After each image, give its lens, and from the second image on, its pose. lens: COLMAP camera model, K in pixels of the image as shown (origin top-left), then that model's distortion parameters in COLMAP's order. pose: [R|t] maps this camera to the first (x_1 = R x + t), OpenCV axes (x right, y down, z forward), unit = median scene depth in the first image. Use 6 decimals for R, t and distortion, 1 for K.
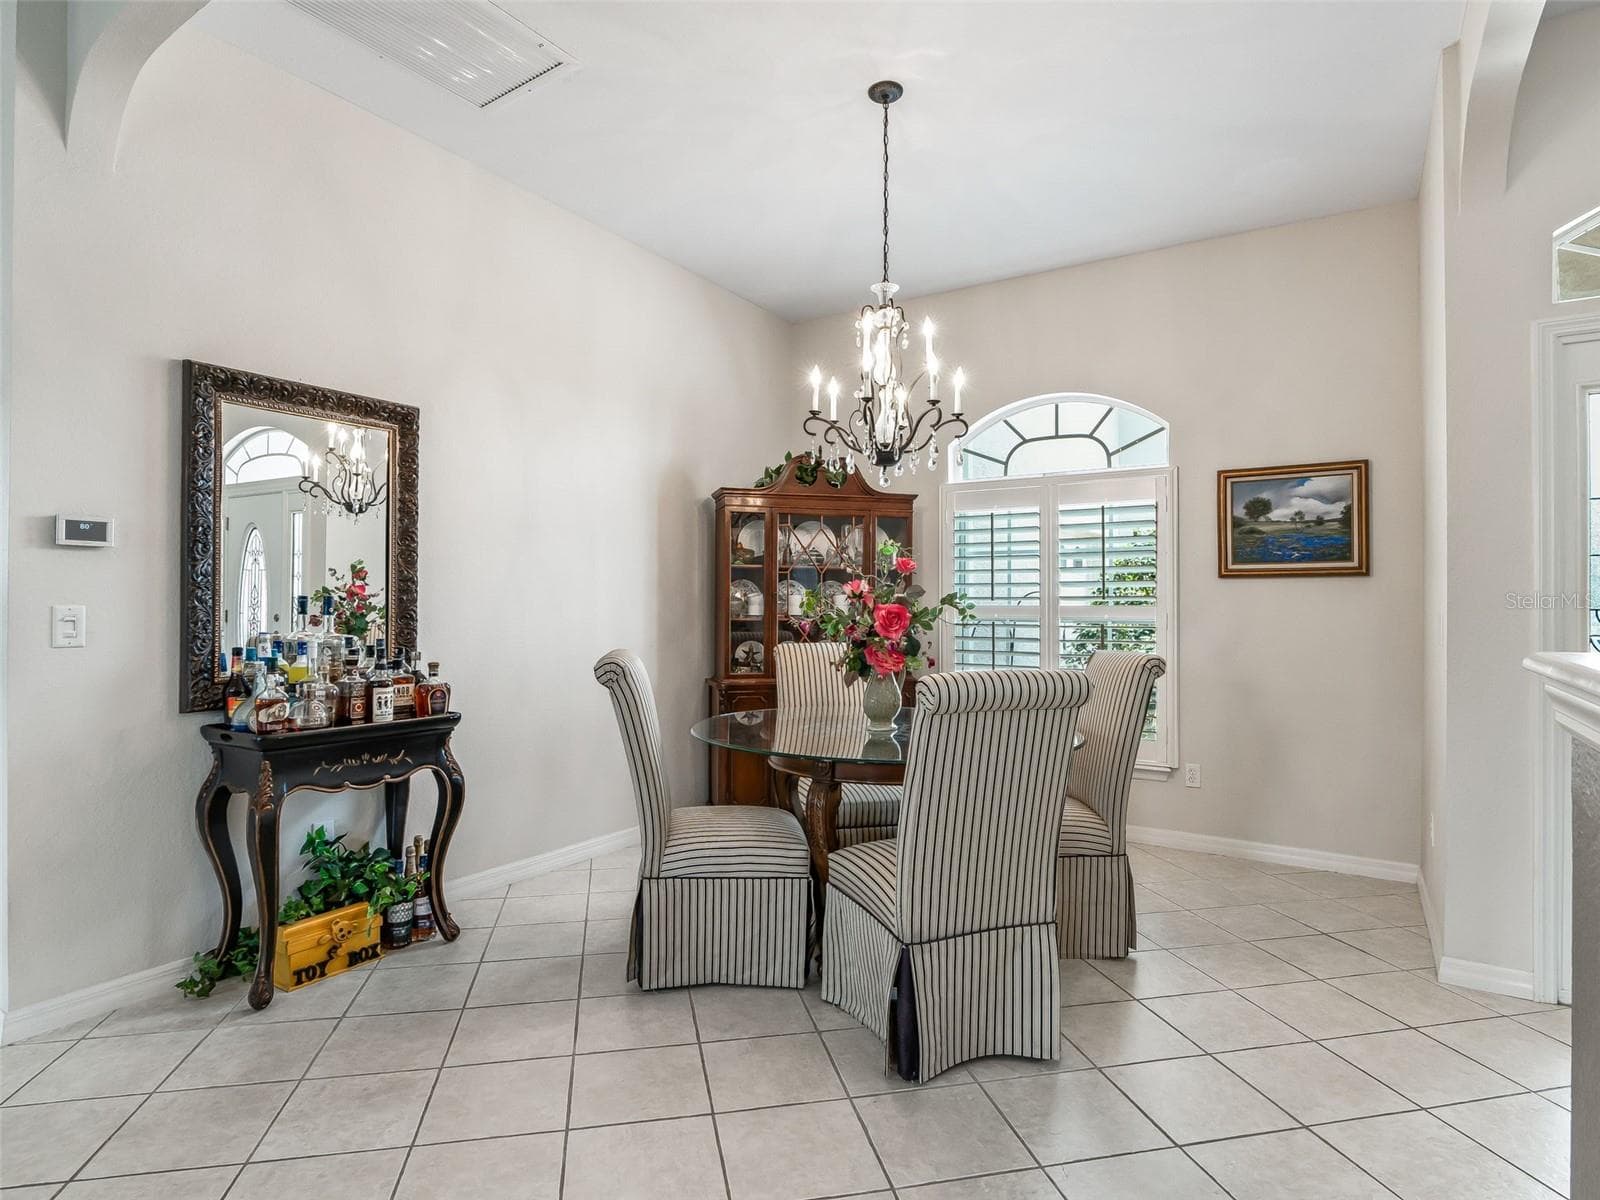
lens RADIAL K [[862.2, 0, 796.5], [0, 862.2, 599.7], [0, 0, 1]] dist [-0.011677, 0.002107]
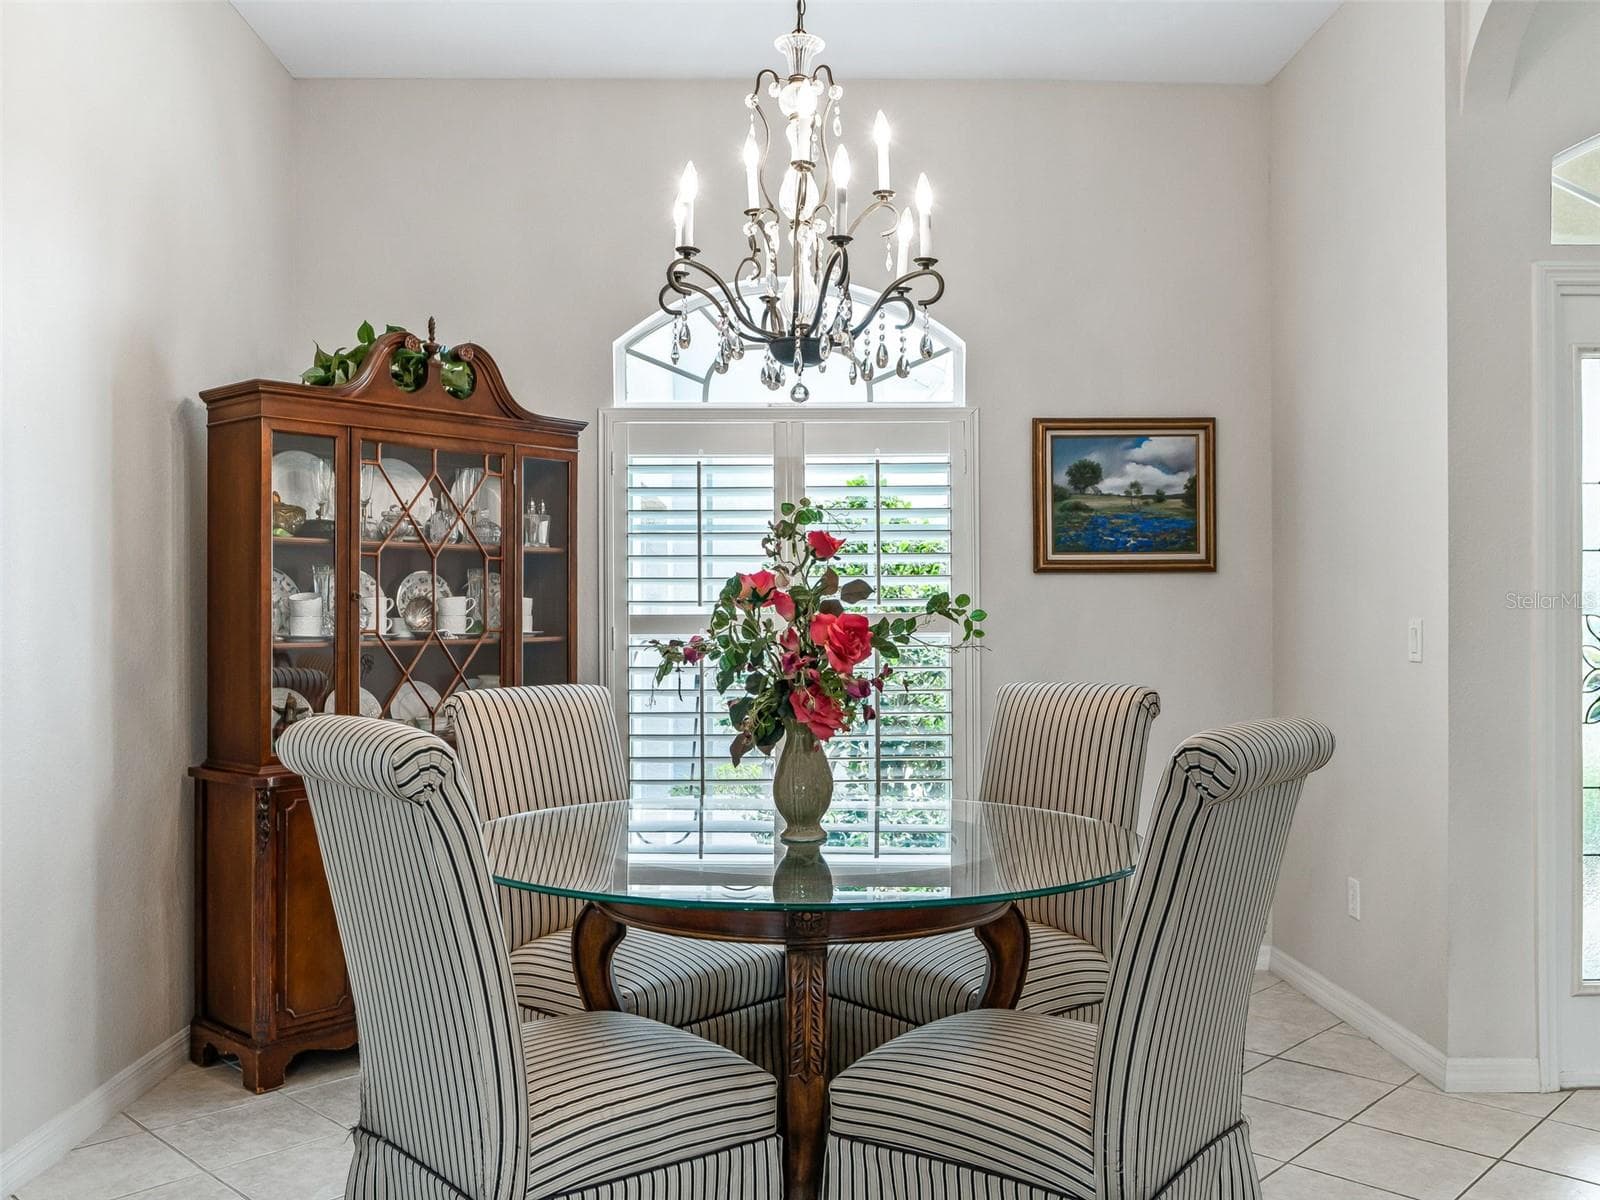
lens RADIAL K [[1353.0, 0, 800.5], [0, 1353.0, 606.8], [0, 0, 1]] dist [-0.009595, 0.012409]
pose [[0.833756, -0.003728, 0.552120, -0.283516], [0.003398, 0.999993, 0.001621, -0.000181], [-0.552122, 0.000525, 0.833763, 0.201628]]
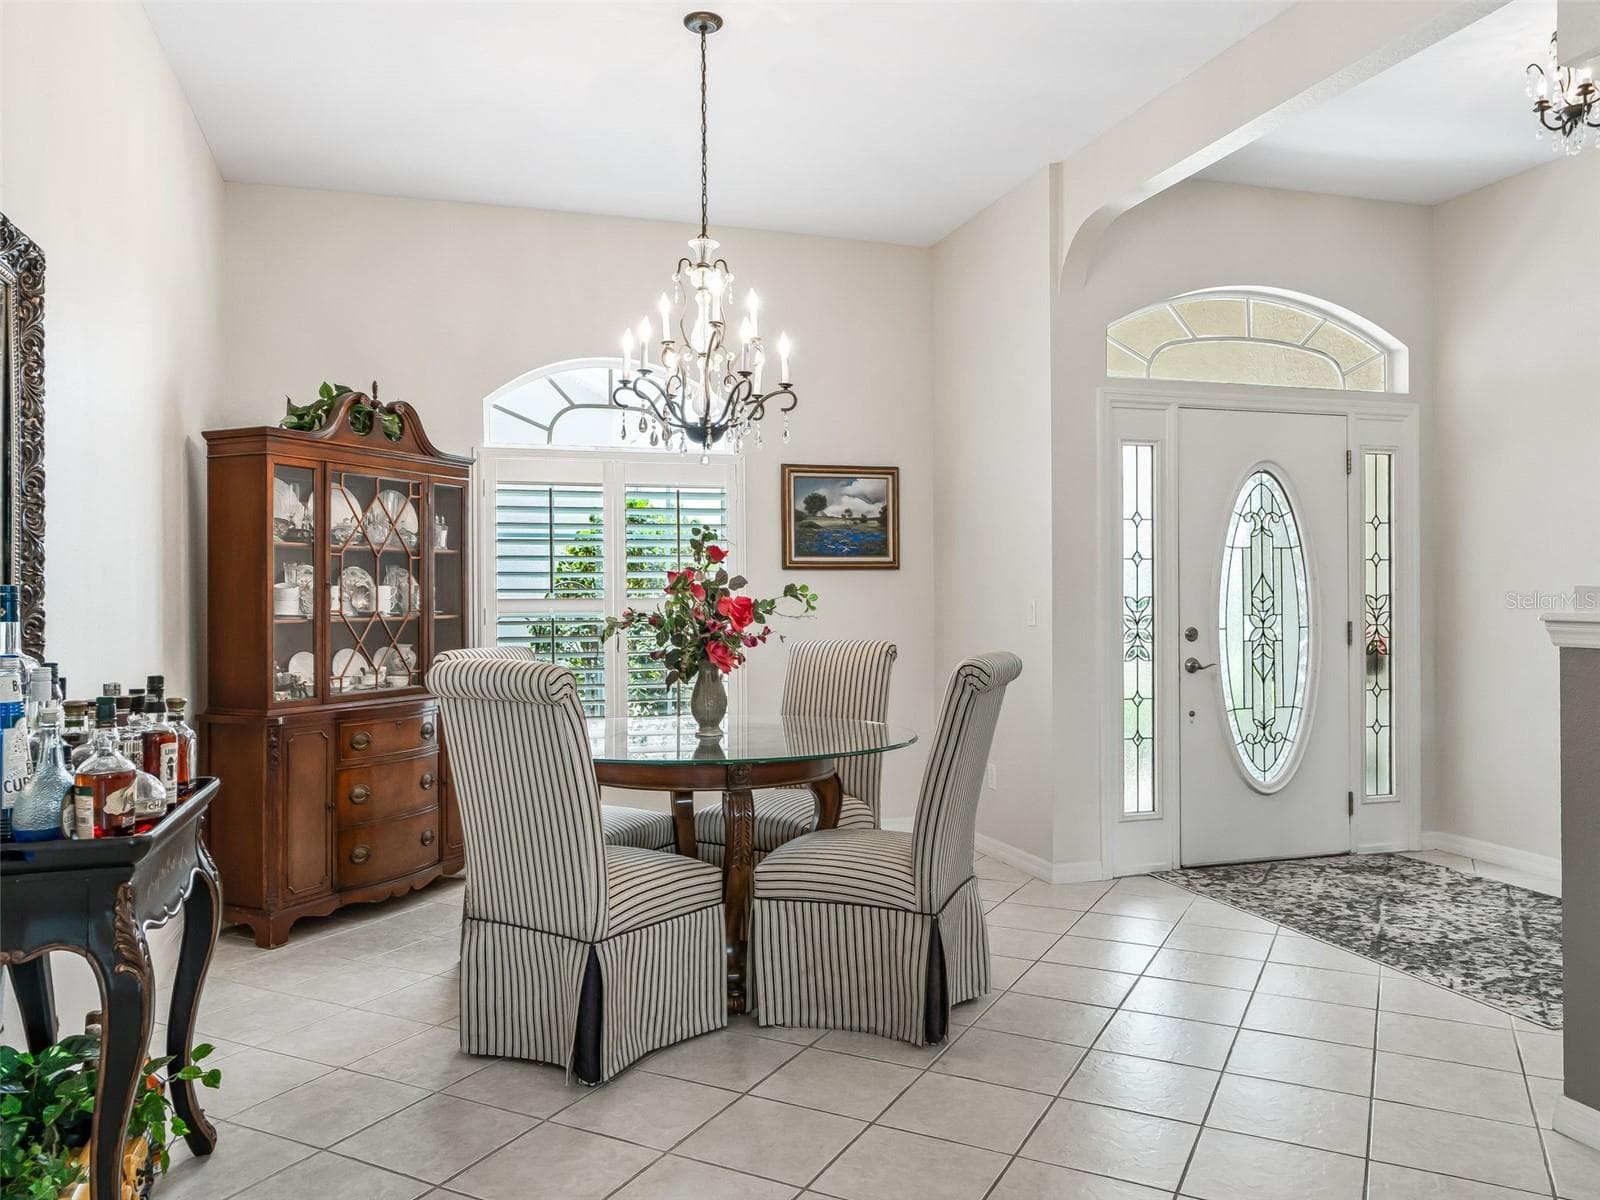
lens RADIAL K [[1151.9, 0, 798.0], [0, 1151.9, 592.3], [0, 0, 1]] dist [0.008176, 0.005020]
pose [[0.648113, -0.003918, 0.761534, -0.560038], [0.004321, 0.999990, 0.001467, -0.000319], [-0.761532, 0.002339, 0.648123, 0.108382]]
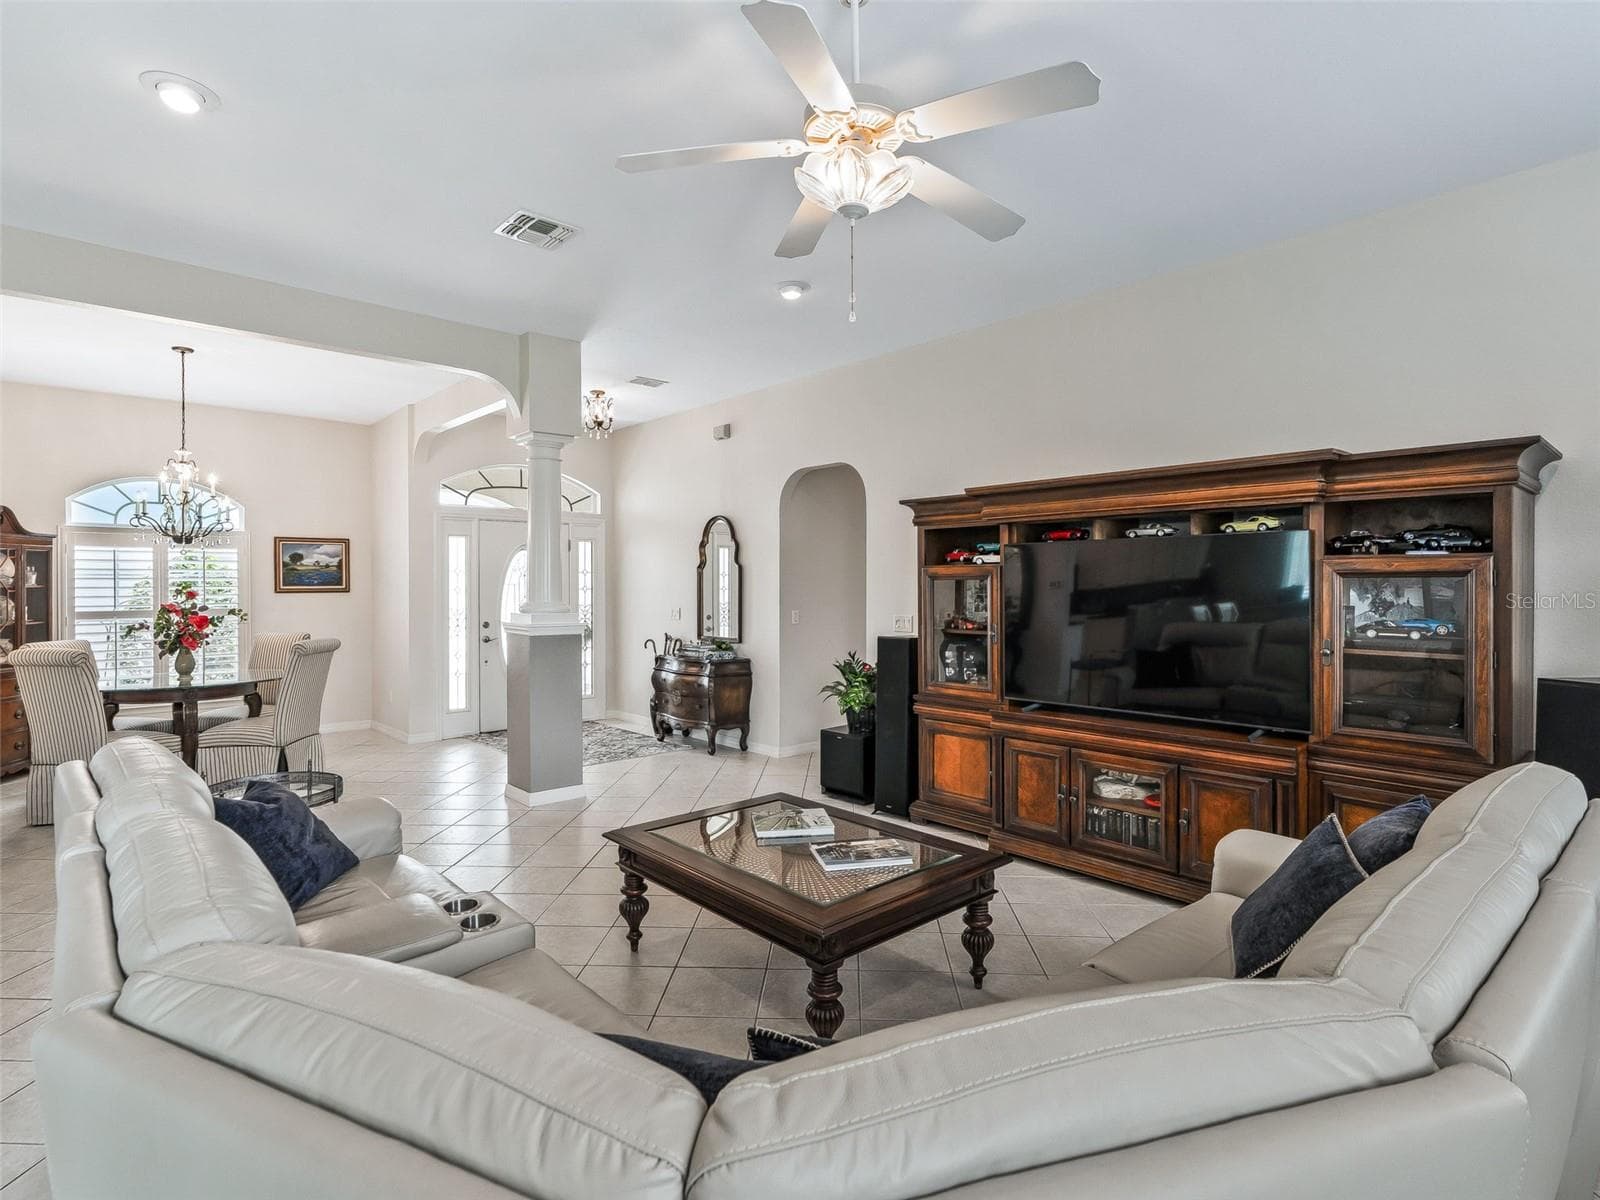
lens RADIAL K [[813.0, 0, 802.8], [0, 813.0, 589.8], [0, 0, 1]] dist [0.004588, -0.000414]
pose [[0.270505, -0.009050, 0.962676, -0.966366], [-0.000095, 0.999956, 0.009428, -0.051984], [-0.962718, -0.002642, 0.270492, -0.634906]]
